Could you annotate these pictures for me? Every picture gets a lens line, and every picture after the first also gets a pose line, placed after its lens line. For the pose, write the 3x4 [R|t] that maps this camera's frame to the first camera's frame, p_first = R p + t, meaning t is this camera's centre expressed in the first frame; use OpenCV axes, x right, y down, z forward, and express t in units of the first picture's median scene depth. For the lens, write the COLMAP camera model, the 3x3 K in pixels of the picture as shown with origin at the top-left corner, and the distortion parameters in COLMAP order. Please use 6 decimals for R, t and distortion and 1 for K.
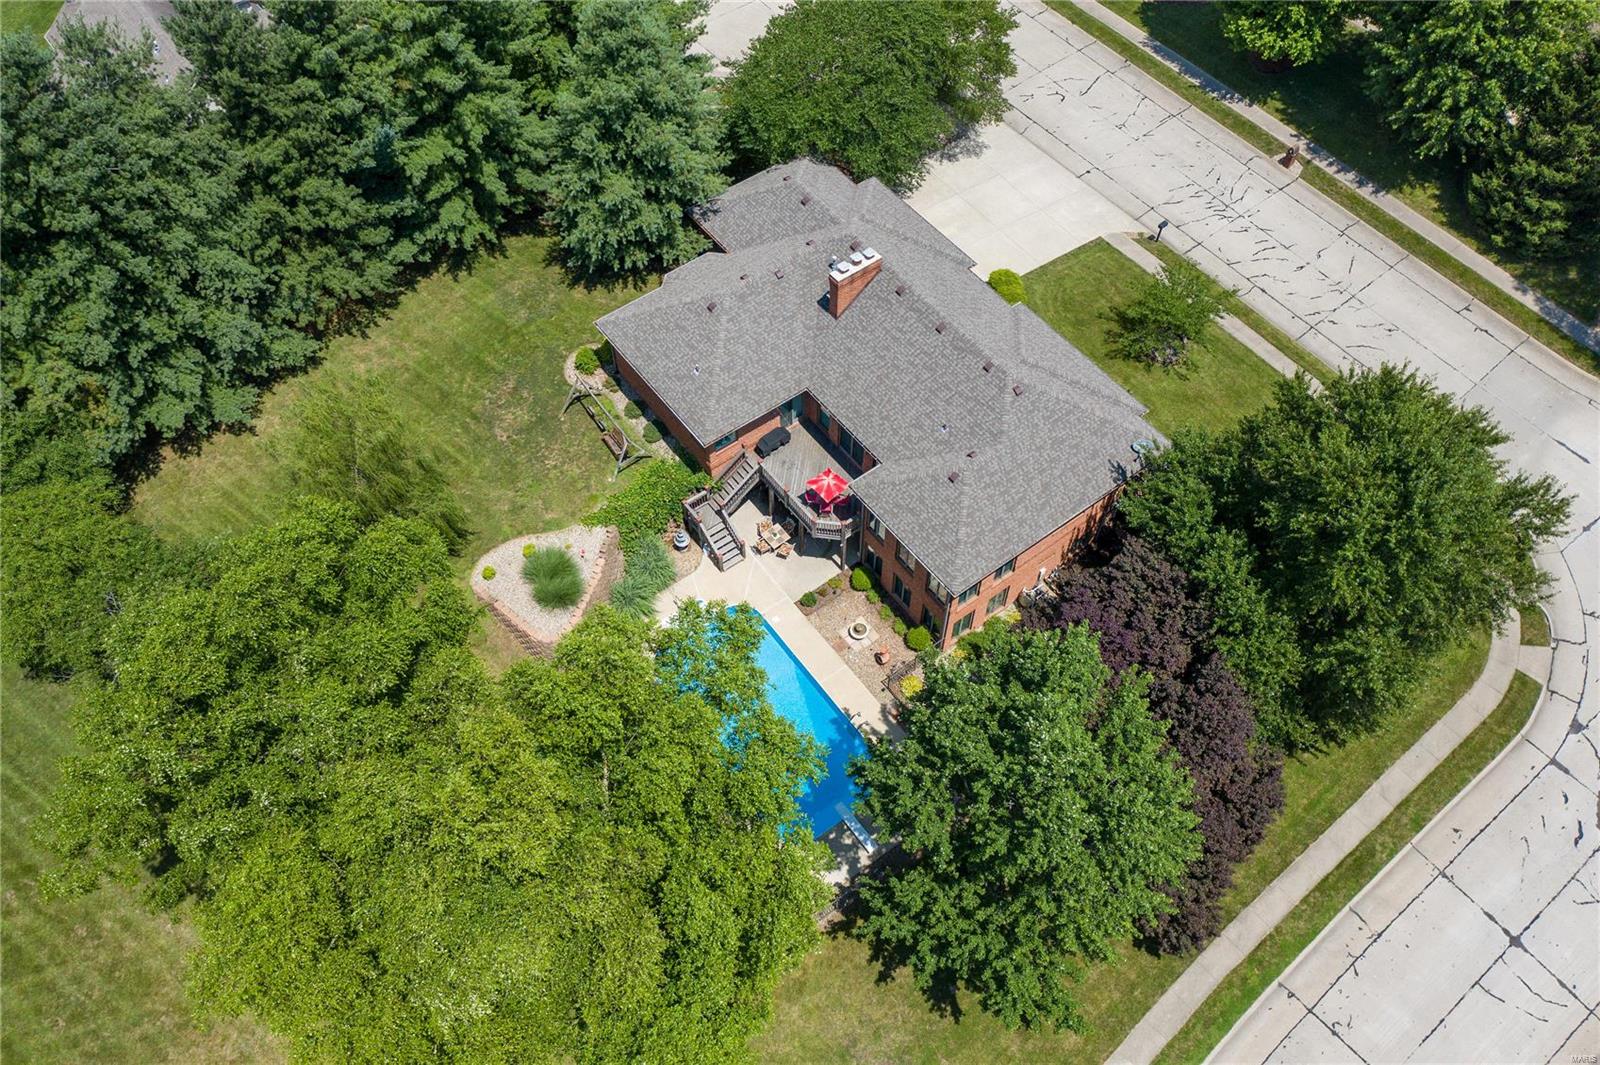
lens RADIAL K [[1270.0, 0, 797.8], [0, 1270.0, 534.1], [0, 0, 1]] dist [-0.004036, 0.003730]
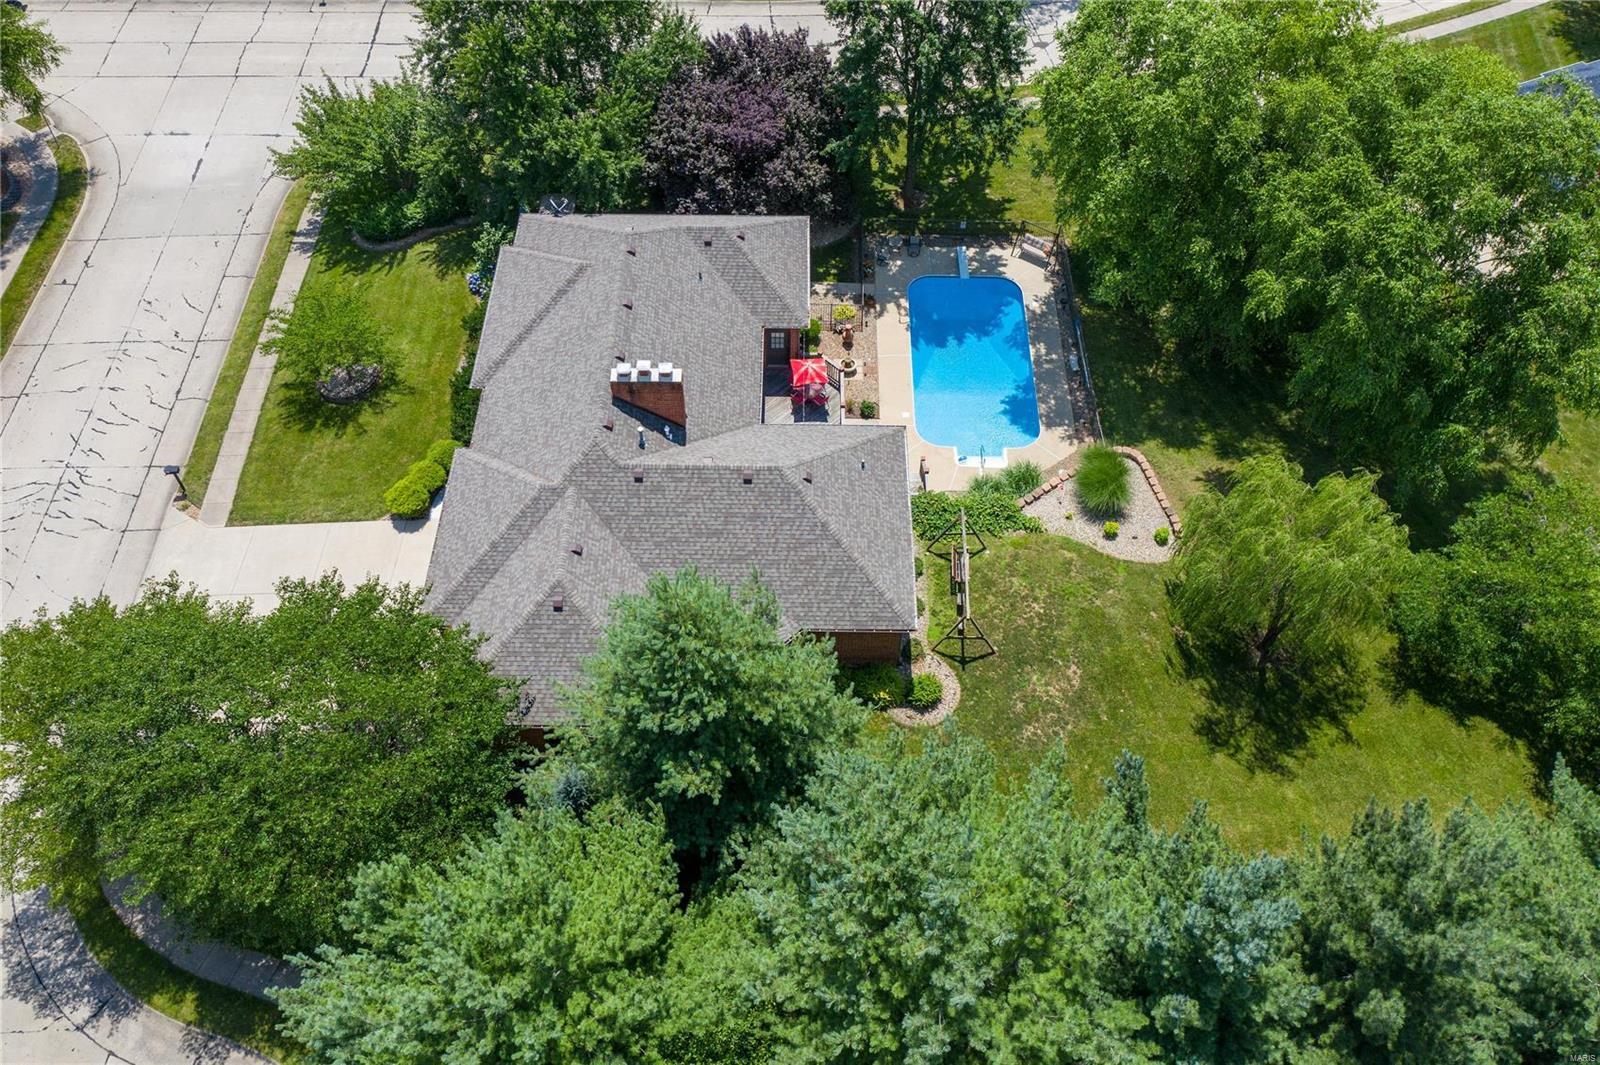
lens RADIAL K [[1270.0, 0, 798.9], [0, 1270.0, 532.2], [0, 0, 1]] dist [-0.004036, 0.003730]
pose [[-0.795781, -0.481025, 0.367896, -0.347142], [0.501862, -0.183842, 0.845184, -0.801714], [-0.338920, 0.857215, 0.387706, 0.702353]]
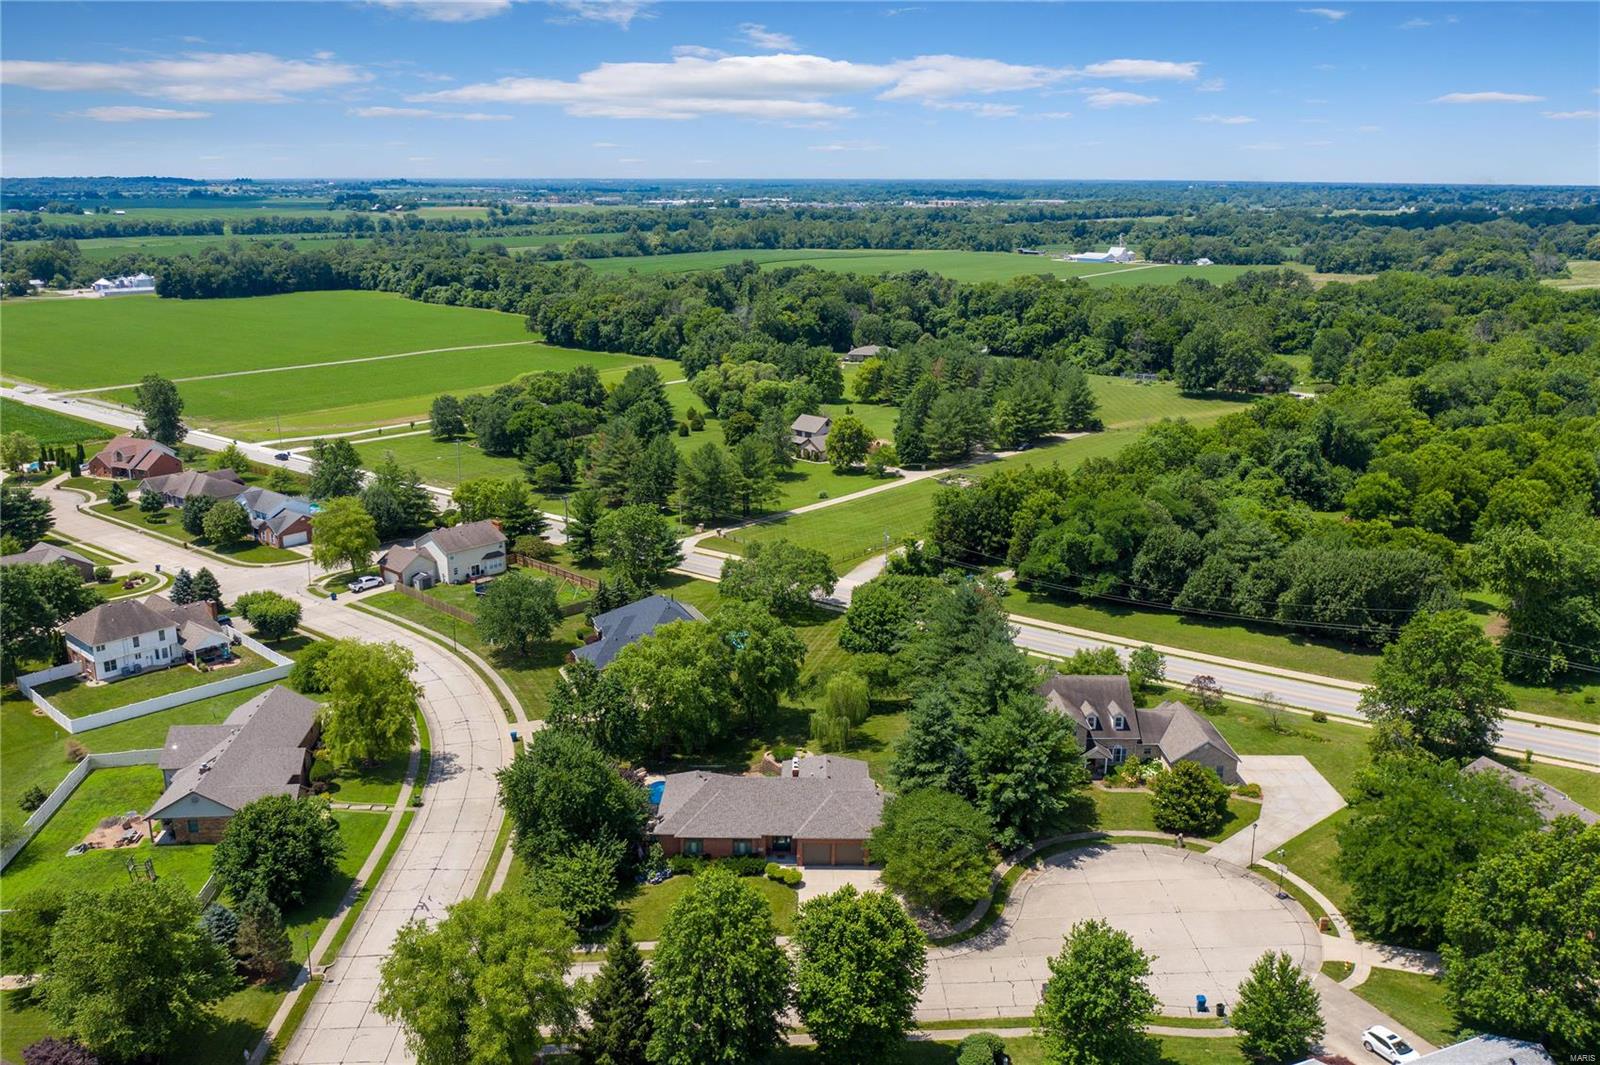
lens RADIAL K [[1270.0, 0, 787.1], [0, 1270.0, 521.1], [0, 0, 1]] dist [-0.004036, 0.003730]
pose [[-0.611883, 0.208689, -0.762921, 1.633089], [-0.656188, 0.404605, 0.636956, -1.752863], [0.441607, 0.890362, -0.110632, 0.805354]]
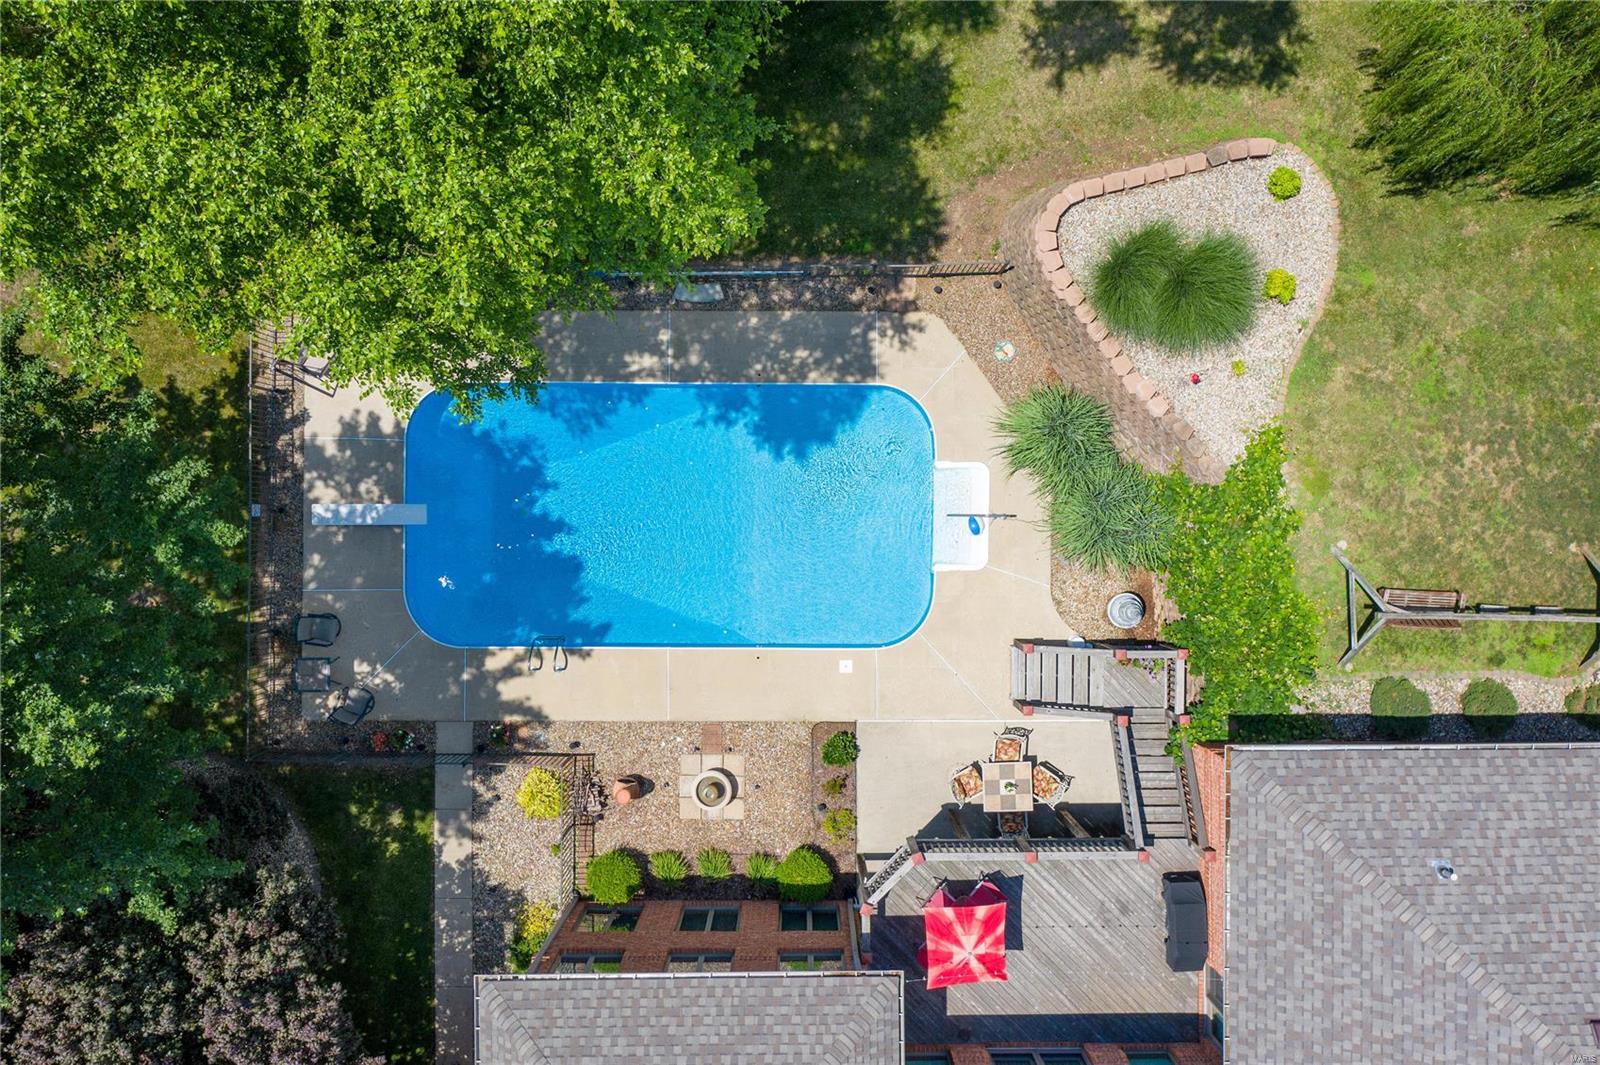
lens RADIAL K [[1270.0, 0, 795.6], [0, 1270.0, 532.9], [0, 0, 1]] dist [-0.004036, 0.003730]
pose [[-0.594343, 0.804196, 0.005015, -0.046937], [-0.665731, -0.495489, 0.557936, -0.152117], [0.451175, 0.328266, 0.829869, 0.571378]]
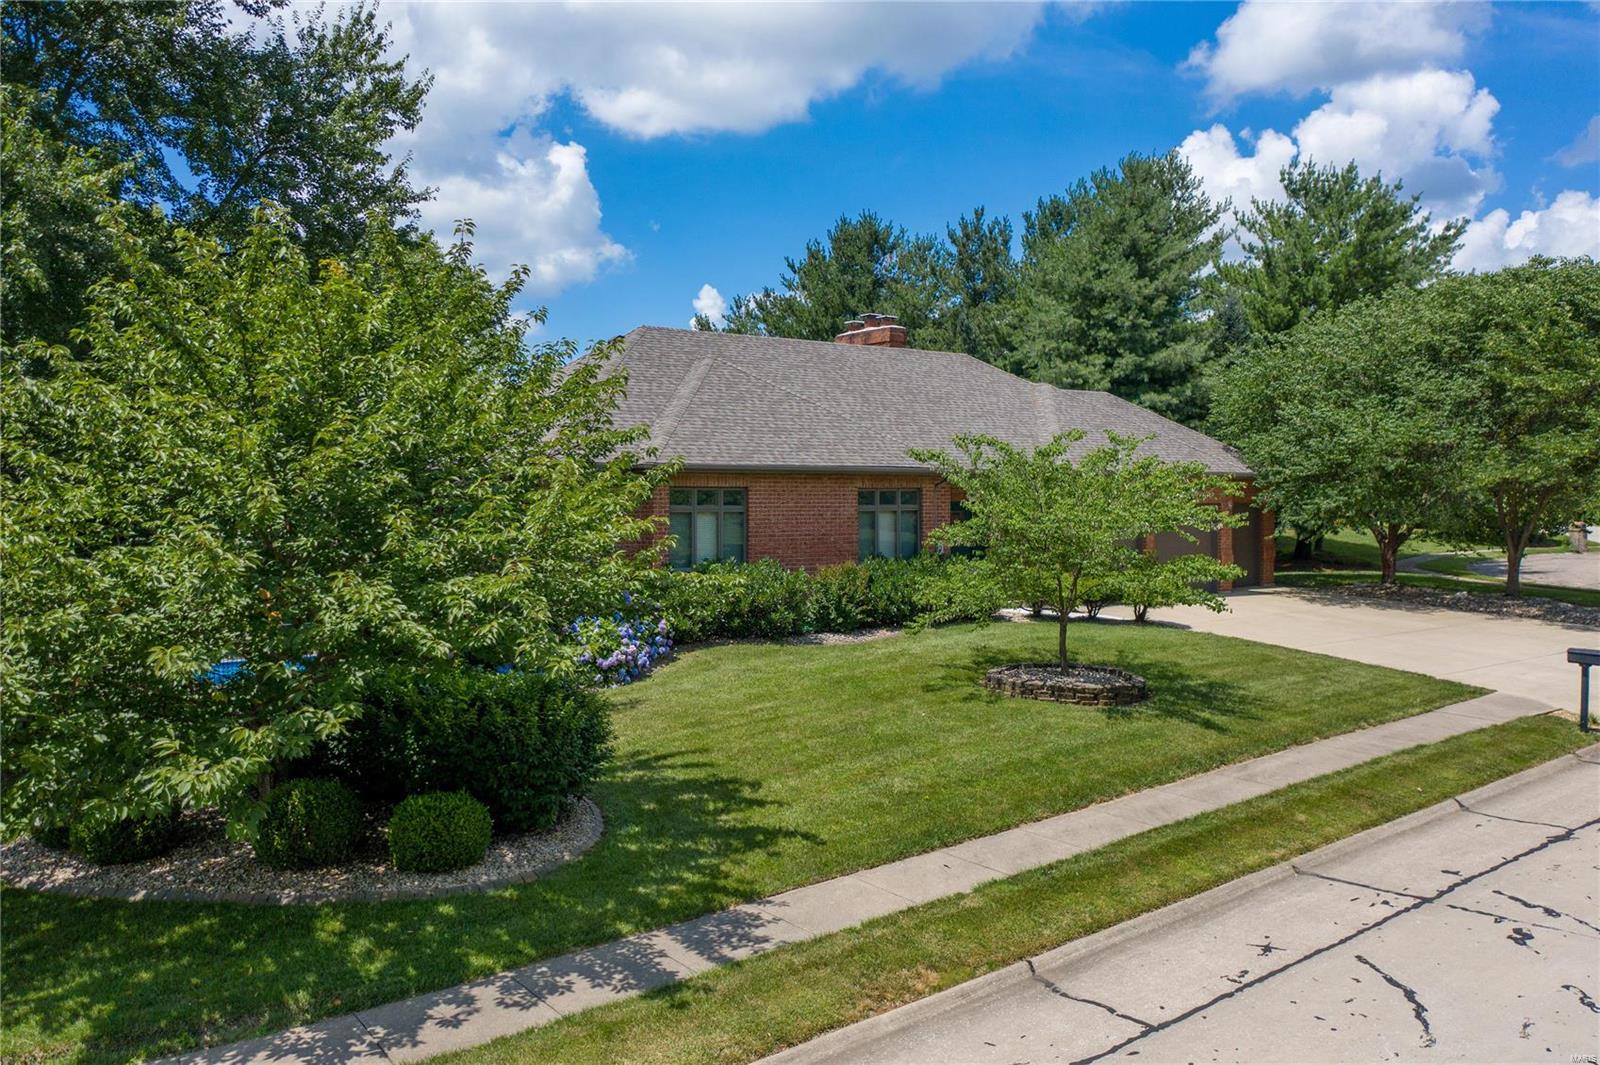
lens RADIAL K [[1270.0, 0, 792.3], [0, 1270.0, 532.0], [0, 0, 1]] dist [-0.004036, 0.003730]
pose [[-0.018028, 0.029523, -0.999402, 0.670577], [-0.828584, 0.558981, 0.031460, -0.132604], [0.559575, 0.828655, 0.014385, 0.994169]]
